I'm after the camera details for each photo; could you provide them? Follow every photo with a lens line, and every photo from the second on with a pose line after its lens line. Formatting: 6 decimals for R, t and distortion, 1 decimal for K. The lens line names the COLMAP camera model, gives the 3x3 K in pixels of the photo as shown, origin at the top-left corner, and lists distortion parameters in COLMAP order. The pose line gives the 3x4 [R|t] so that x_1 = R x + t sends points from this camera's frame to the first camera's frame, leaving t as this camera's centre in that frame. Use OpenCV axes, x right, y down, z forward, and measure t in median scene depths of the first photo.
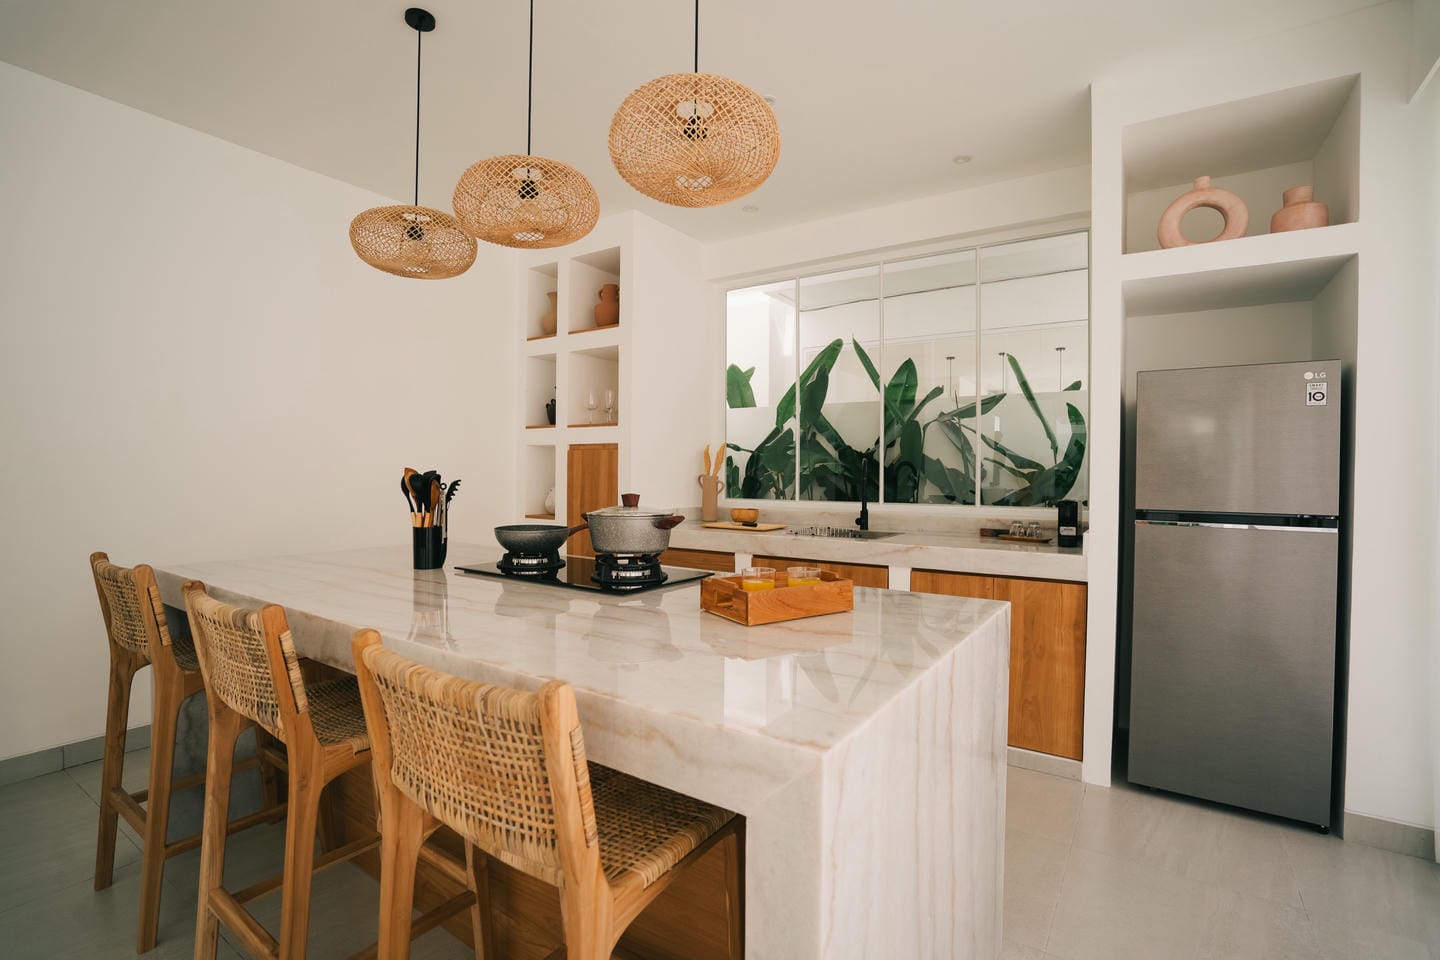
lens RADIAL K [[678.7, 0, 711.7], [0, 678.7, 474.9], [0, 0, 1]] dist [-0.048758, 0.016692]
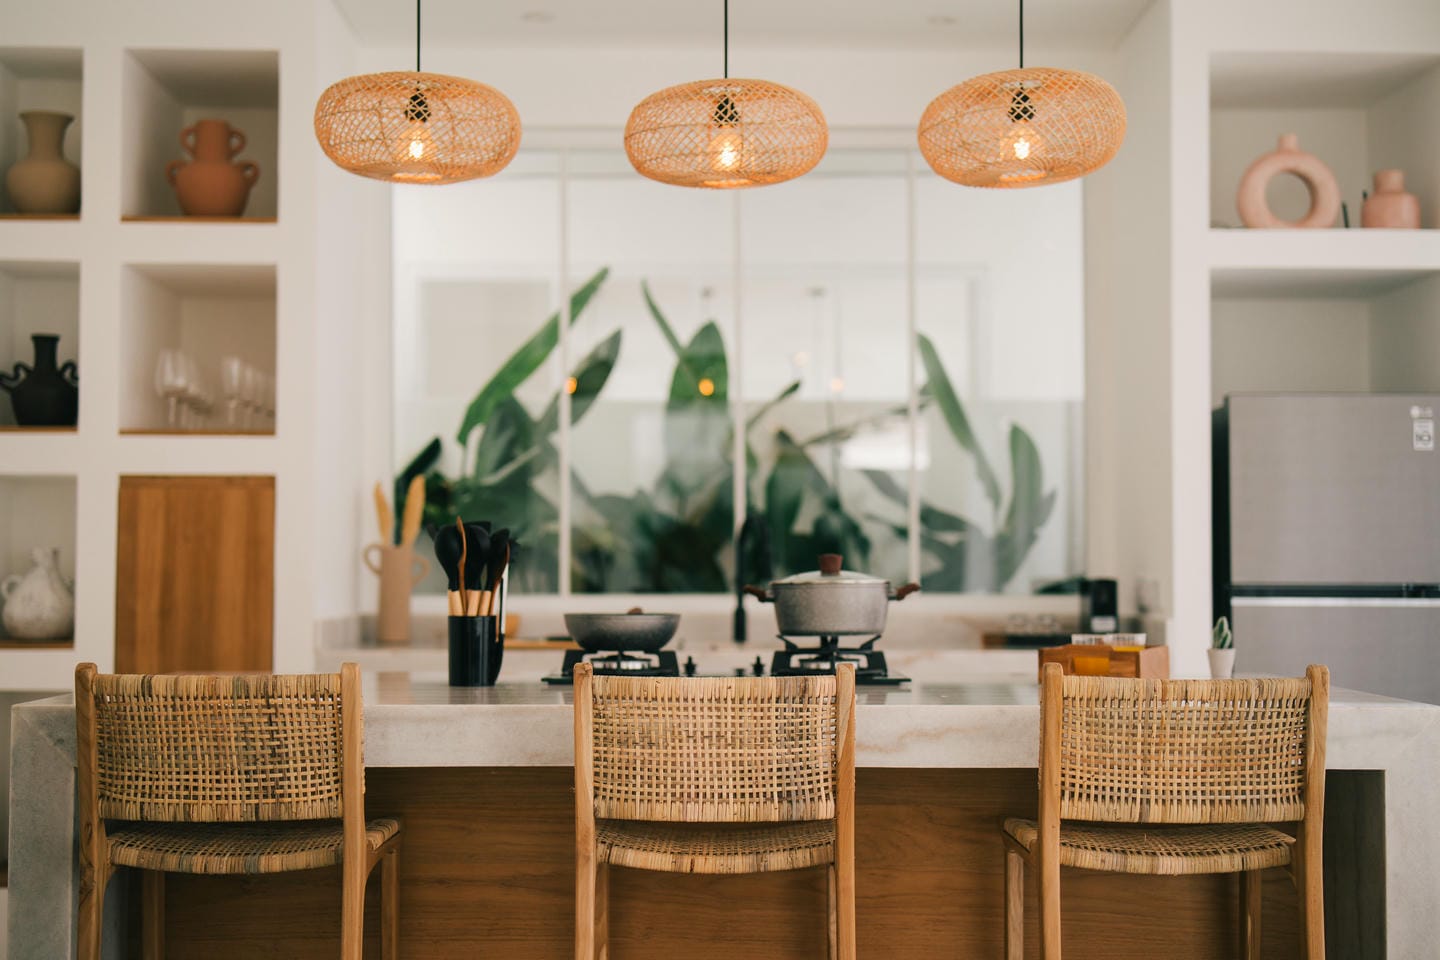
lens RADIAL K [[2098.2, 0, 715.7], [0, 2098.2, 482.6], [0, 0, 1]] dist [0.044108, 0.000000]
pose [[0.818104, 0.018934, 0.574759, -0.882595], [0.008351, 0.998961, -0.044795, 0.030944], [-0.575010, 0.041447, 0.817096, -0.425705]]
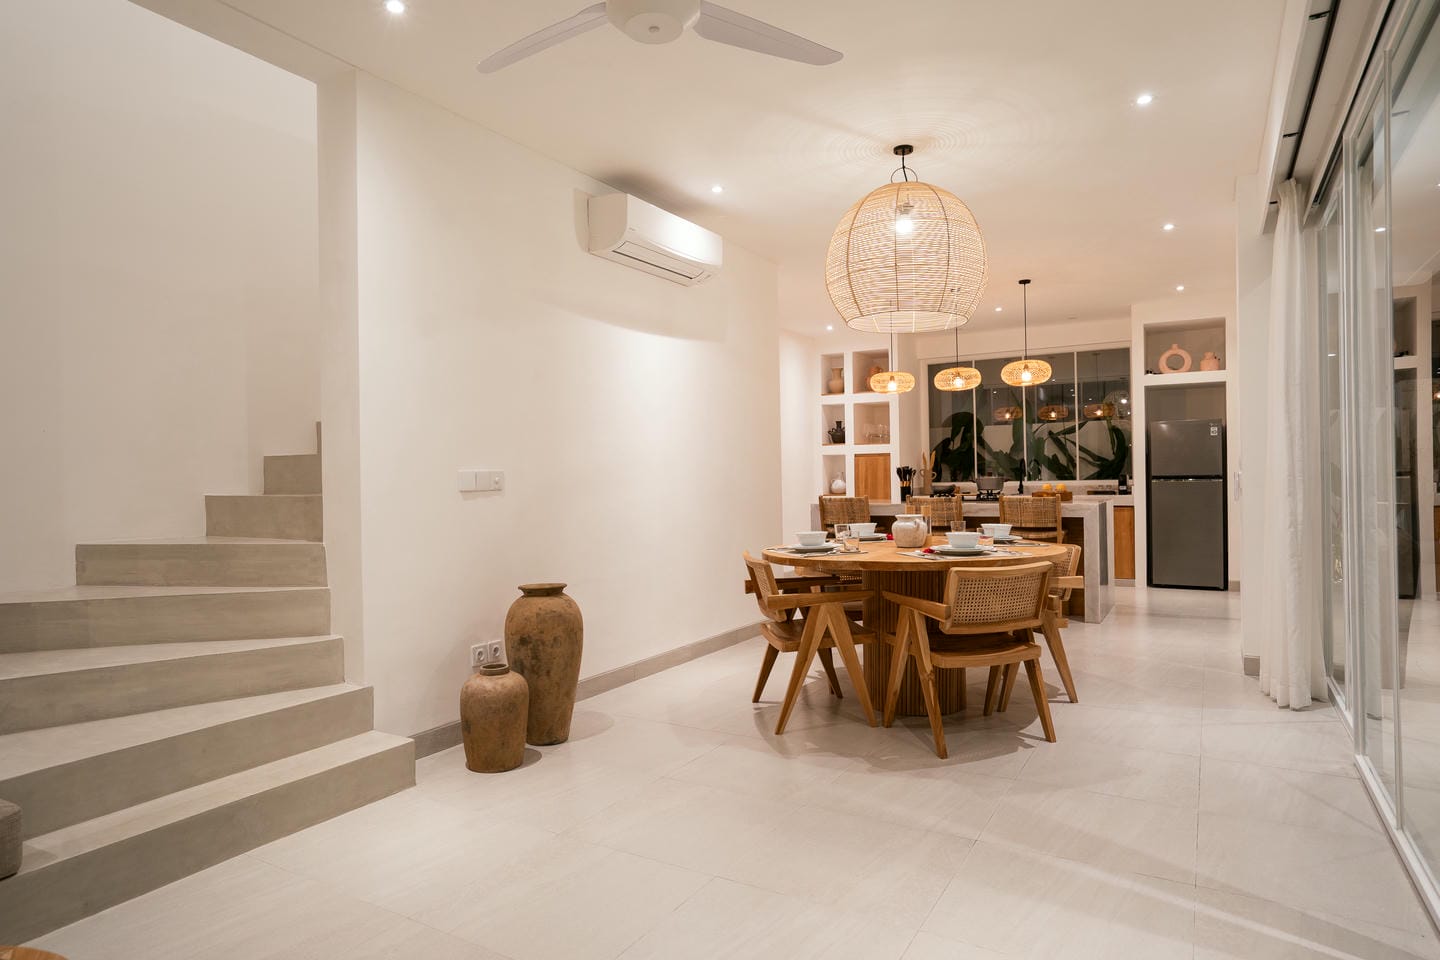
lens RADIAL K [[852.4, 0, 716.3], [0, 852.4, 478.0], [0, 0, 1]] dist [-0.010616, 0.000440]
pose [[0.996957, -0.025075, 0.073817, -0.985596], [0.025479, 0.999665, -0.004532, 0.026115], [-0.073679, 0.006399, 0.997262, -1.651218]]
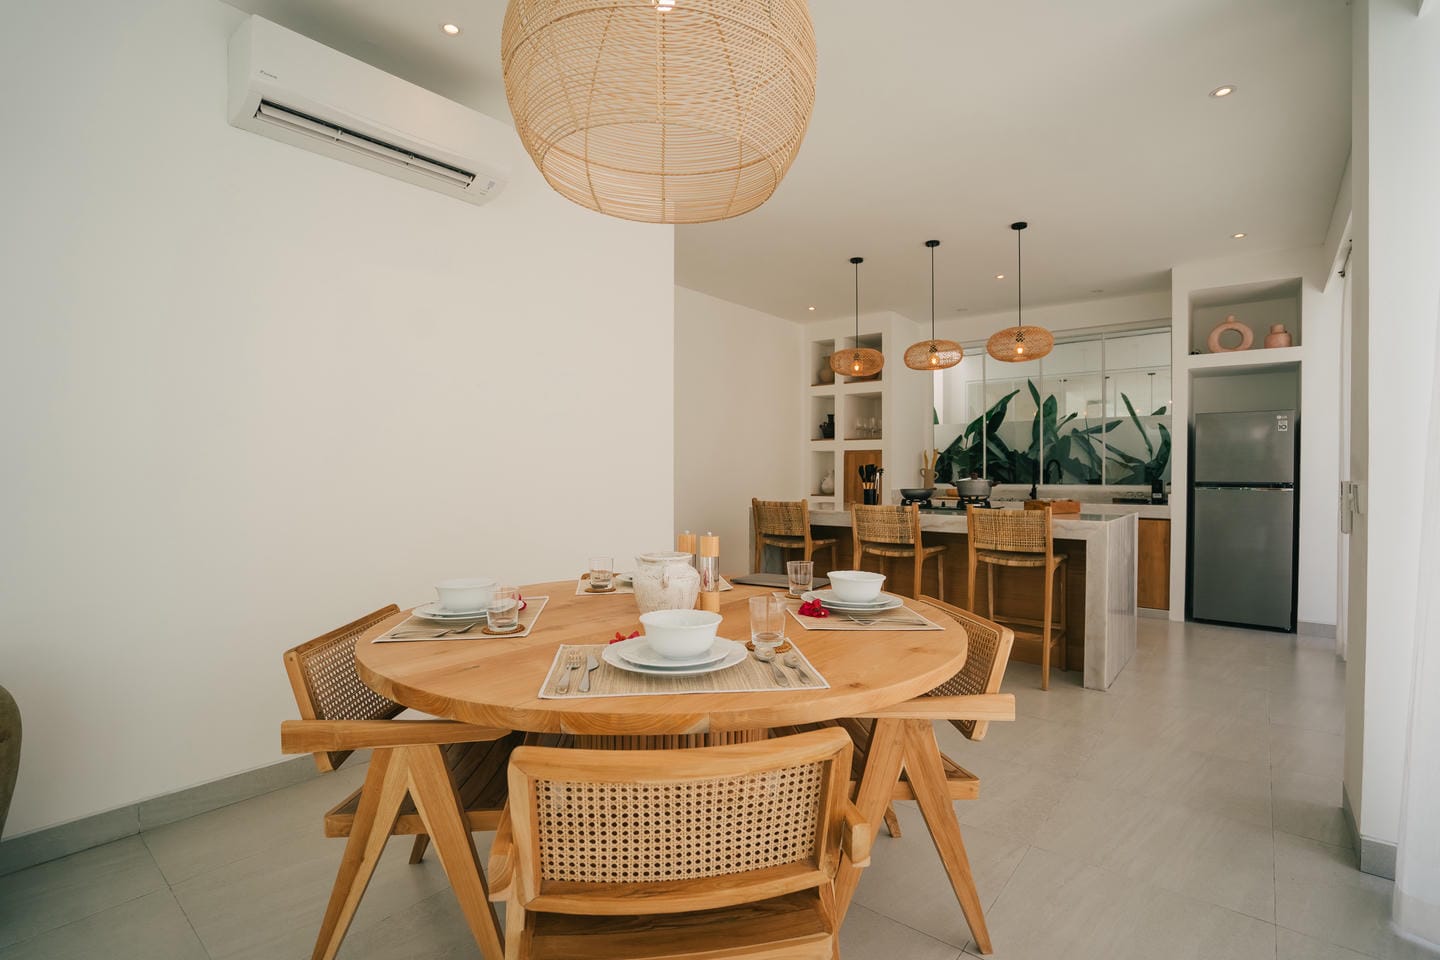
lens RADIAL K [[678.7, 0, 713.9], [0, 678.7, 480.5], [0, 0, 1]] dist [-0.048758, 0.016692]
pose [[0.996205, -0.004360, -0.086929, -0.503719], [0.004748, 0.999980, 0.004253, 0.025392], [0.086908, -0.004650, 0.996205, -0.886901]]
